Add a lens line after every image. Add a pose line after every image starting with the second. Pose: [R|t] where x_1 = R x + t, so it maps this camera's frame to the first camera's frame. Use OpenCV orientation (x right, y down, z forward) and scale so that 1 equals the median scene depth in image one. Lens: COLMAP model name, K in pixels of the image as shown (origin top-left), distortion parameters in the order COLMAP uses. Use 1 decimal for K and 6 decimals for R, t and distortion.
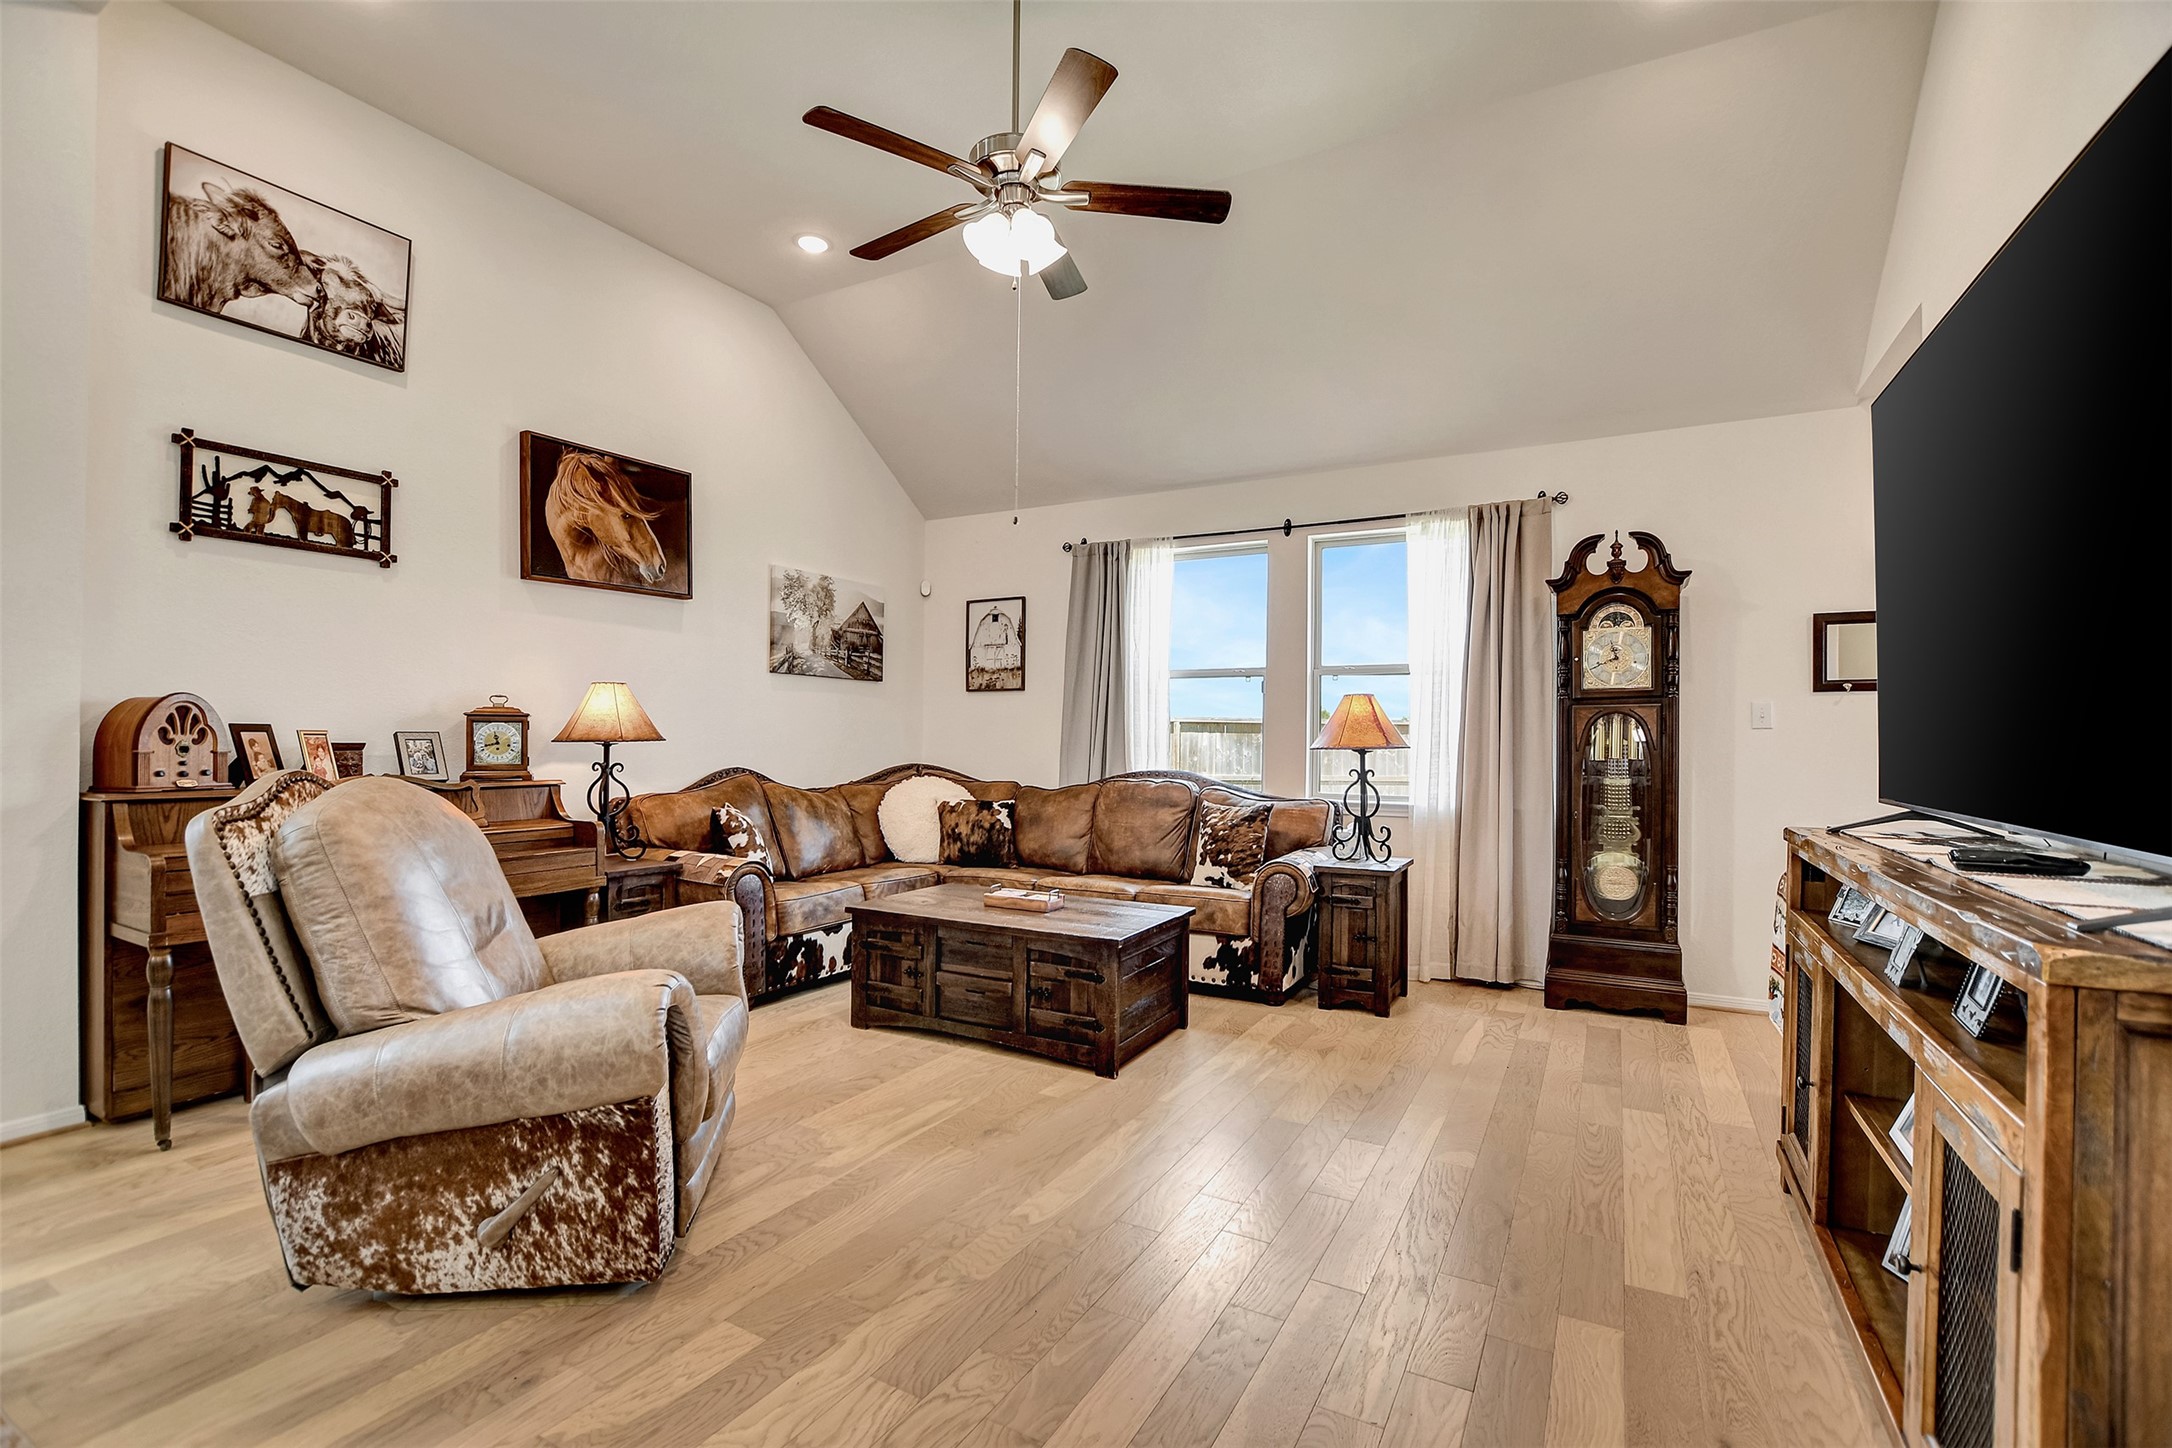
lens RADIAL K [[957.5, 0, 1083.7], [0, 957.5, 738.3], [0, 0, 1]] dist [-0.037484, 0.008114]
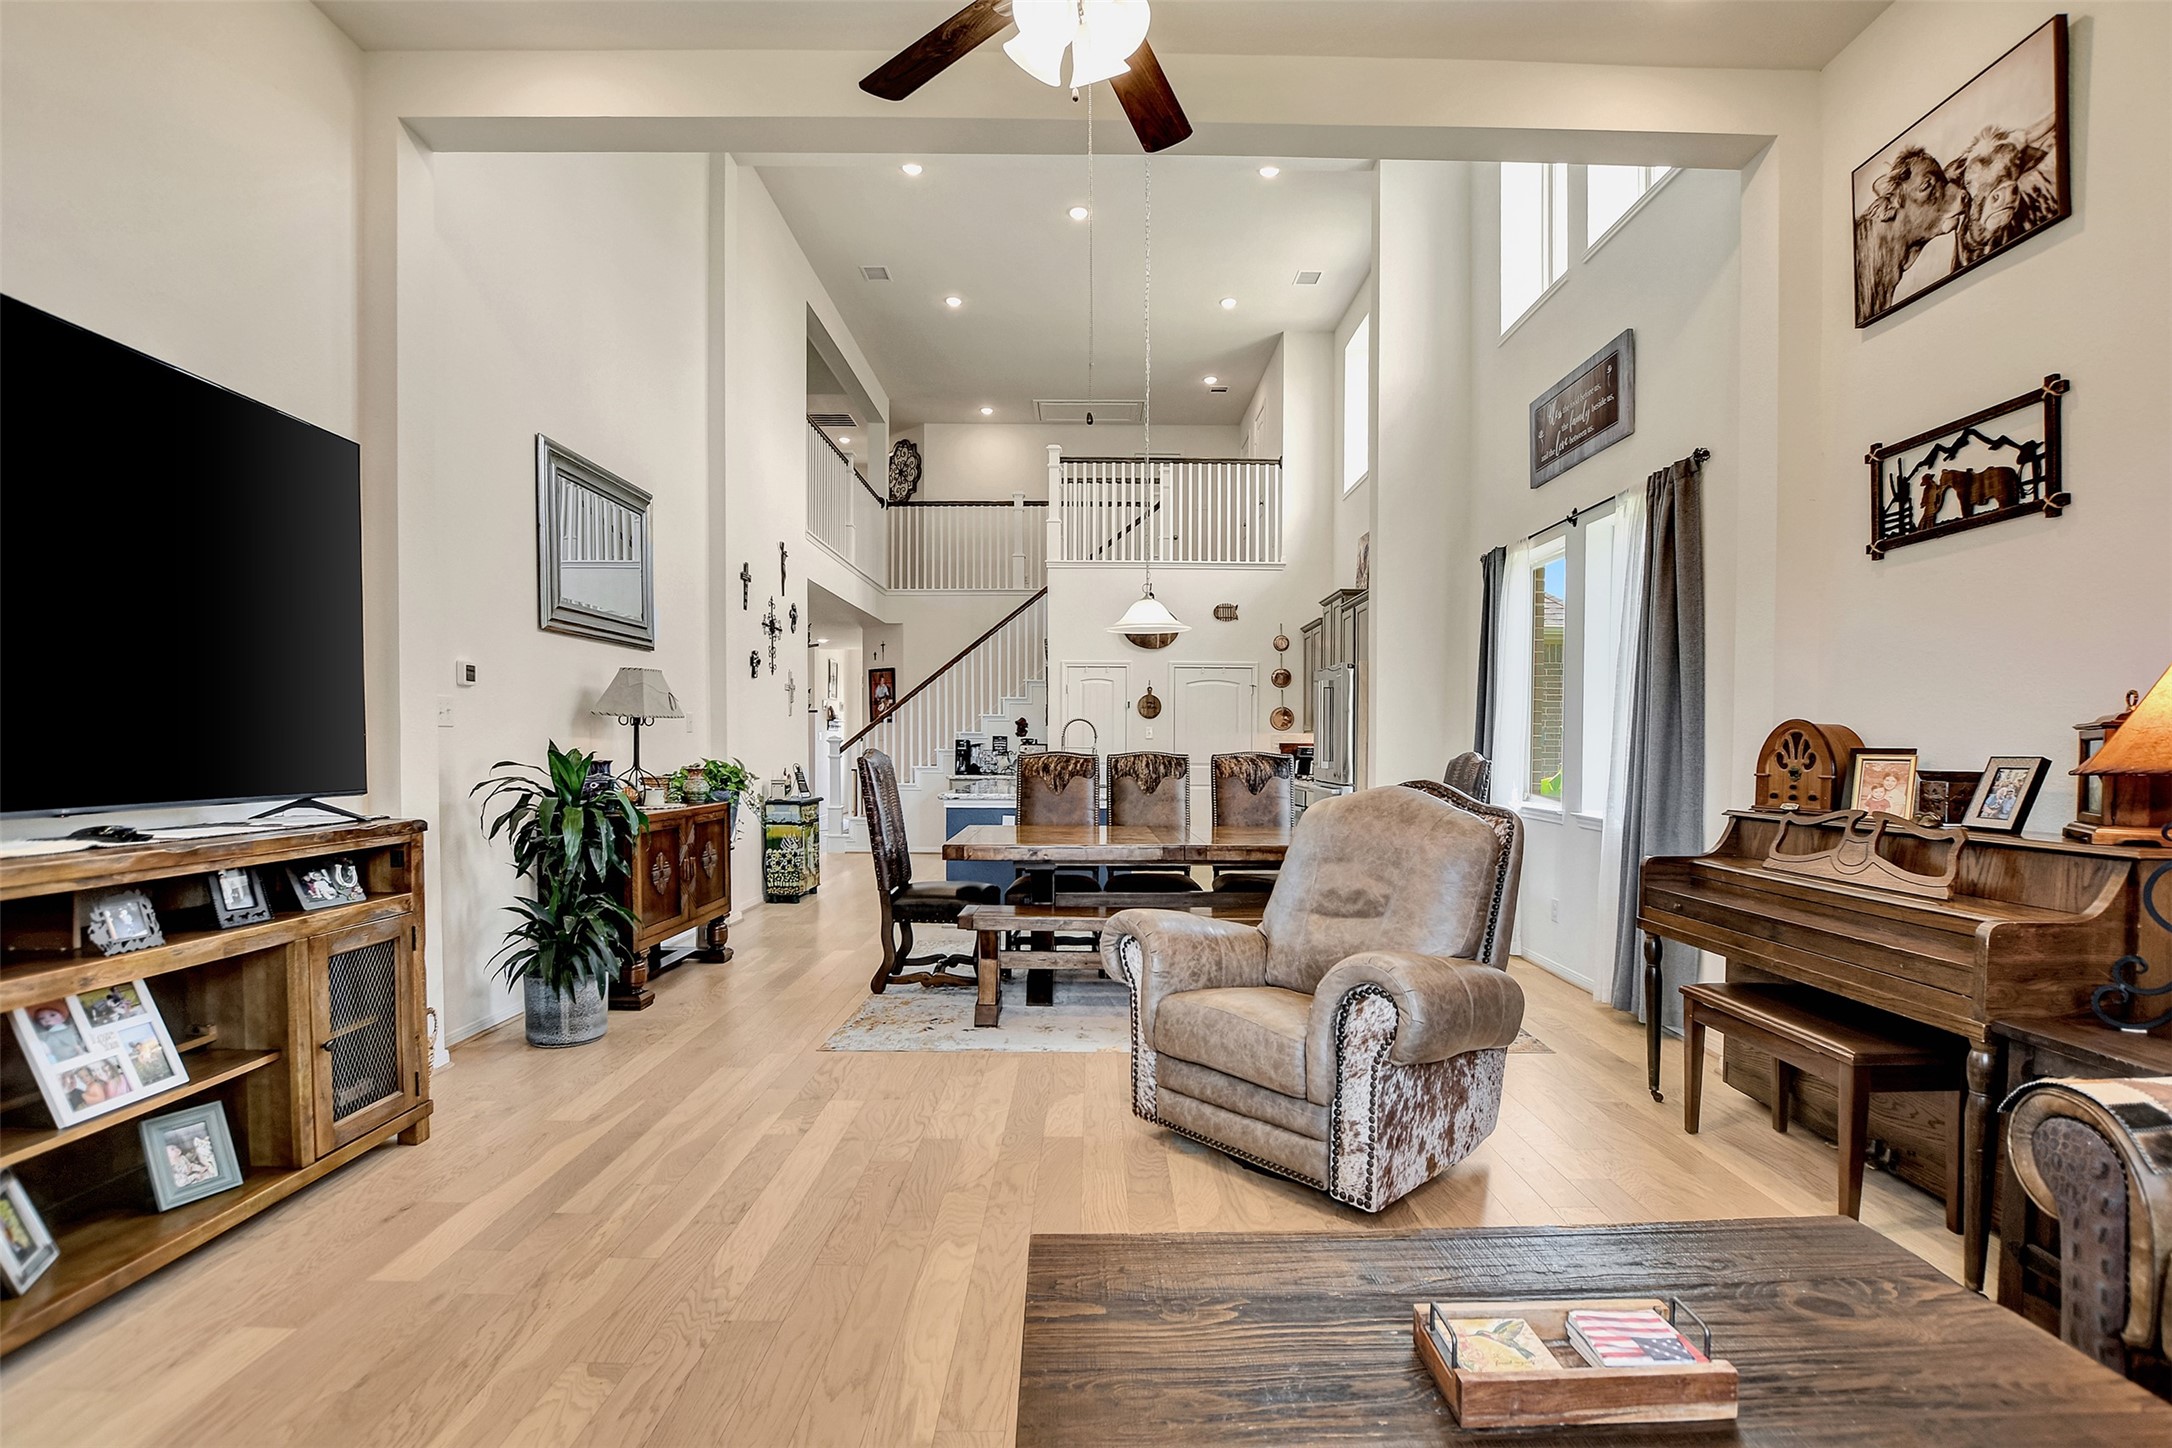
lens RADIAL K [[993.6, 0, 1084.8], [0, 993.6, 752.3], [0, 0, 1]] dist [-0.026199, 0.000120]
pose [[-0.879479, -0.010629, -0.475819, 0.172045], [-0.014663, 0.999881, 0.004768, -0.003947], [0.475712, 0.011170, -0.879530, 1.089743]]
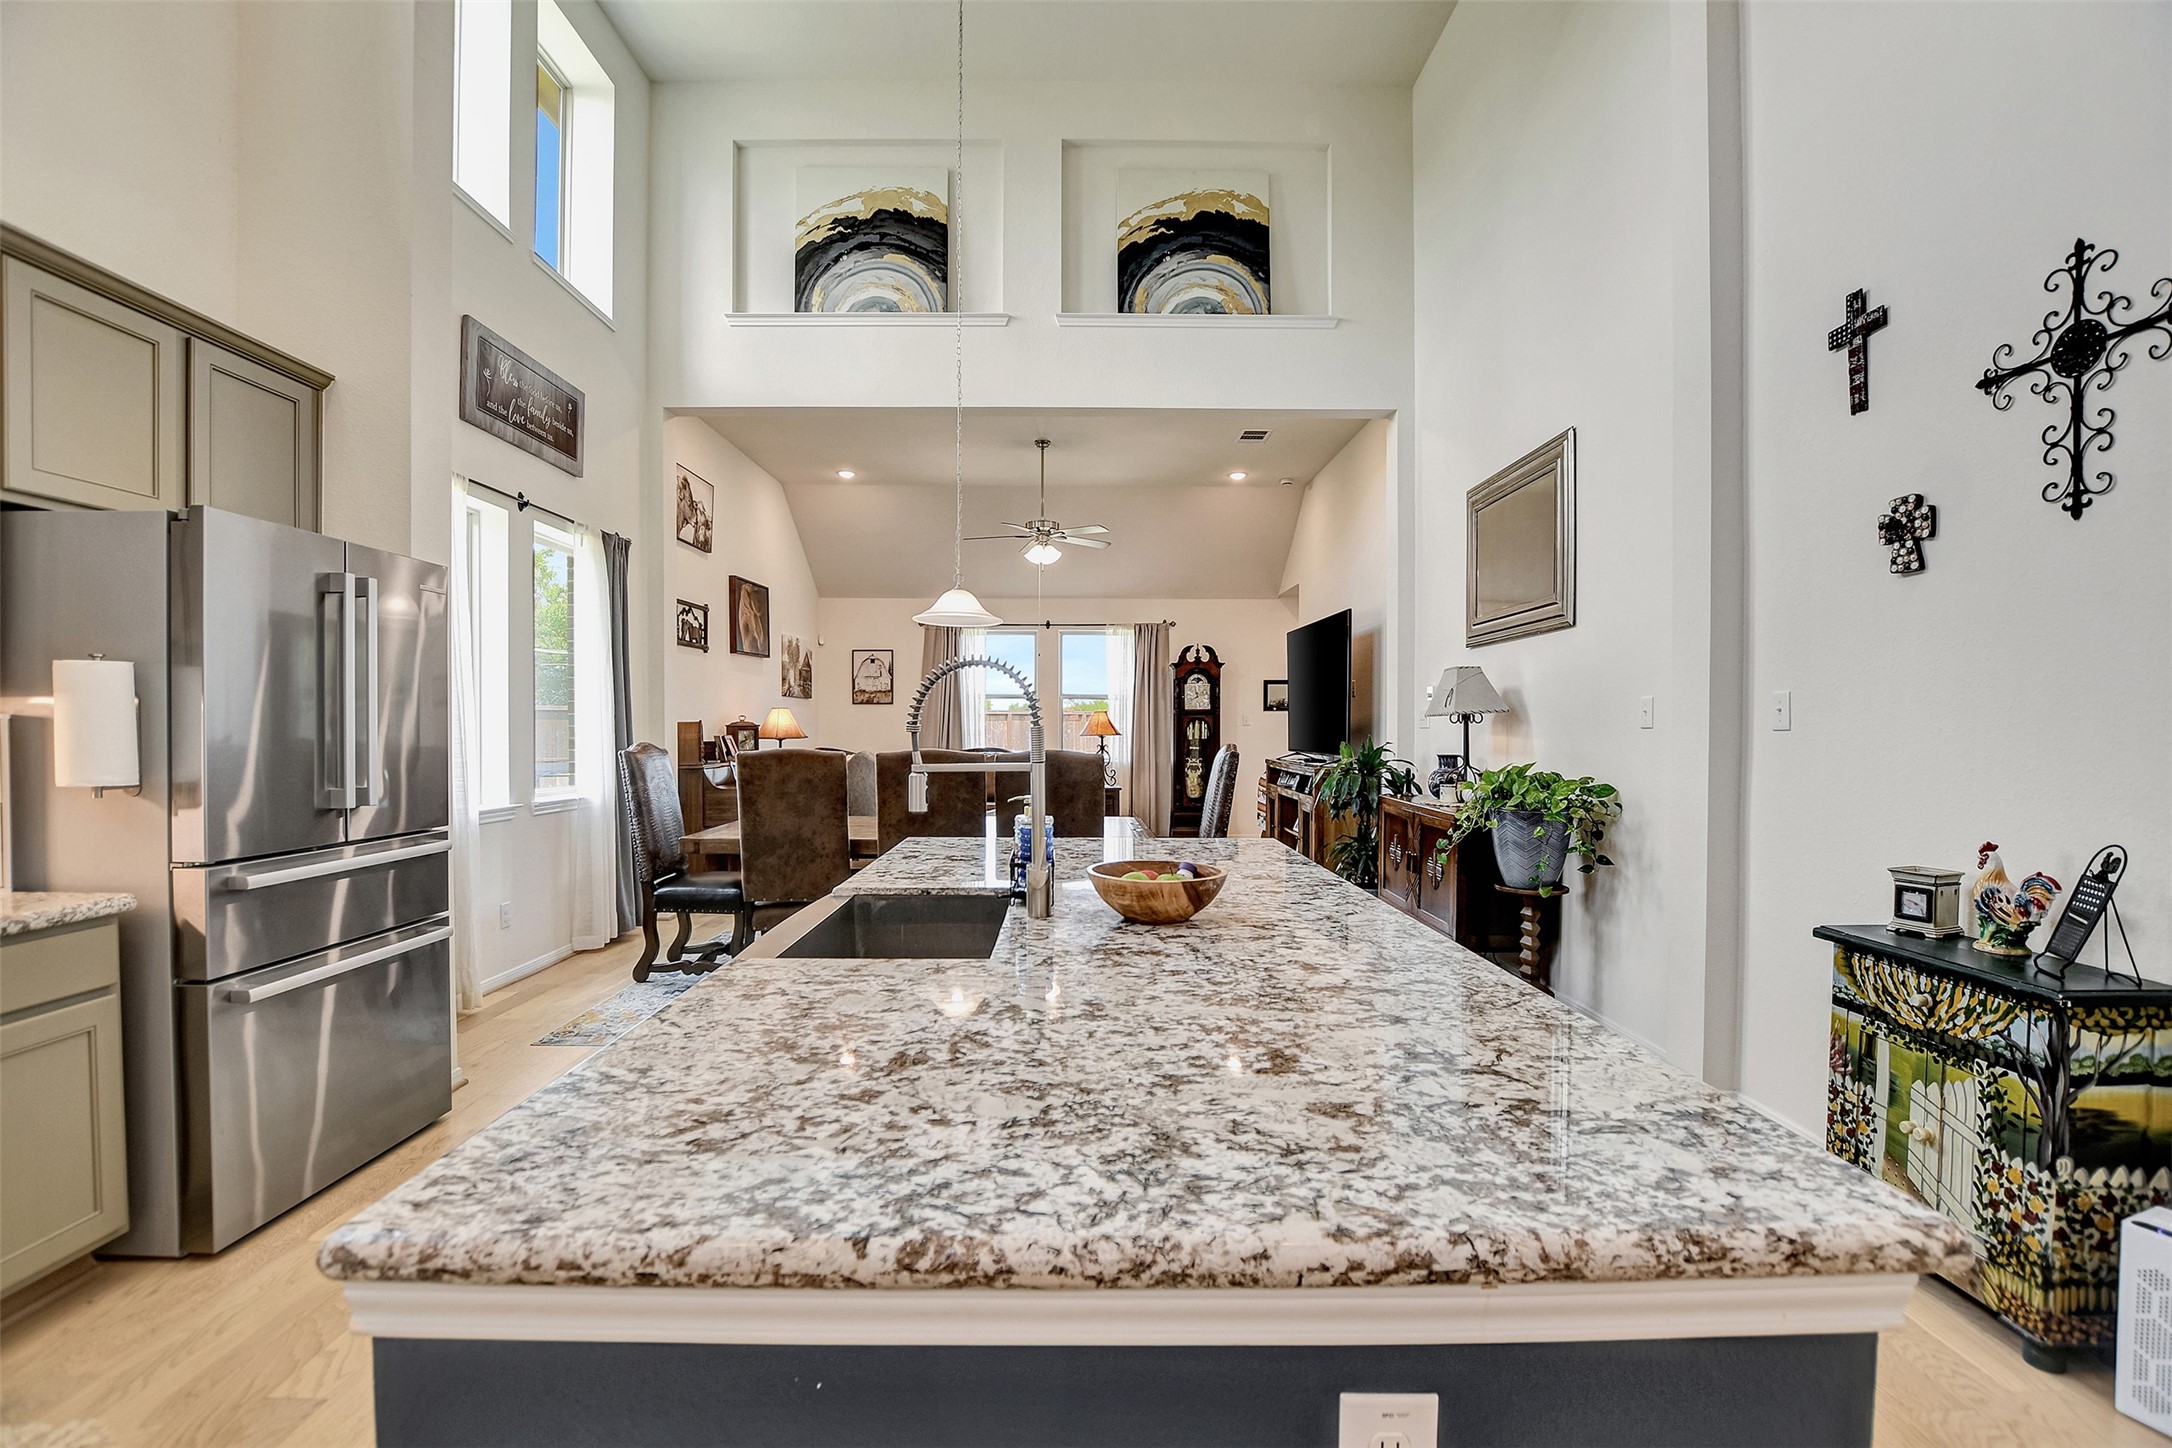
lens RADIAL K [[957.5, 0, 1083.7], [0, 957.5, 738.3], [0, 0, 1]] dist [-0.037484, 0.008114]
pose [[0.869062, -0.017889, 0.494380, -0.892269], [0.008270, 0.999732, 0.021637, -0.032238], [-0.494635, -0.014715, 0.868976, -0.974671]]
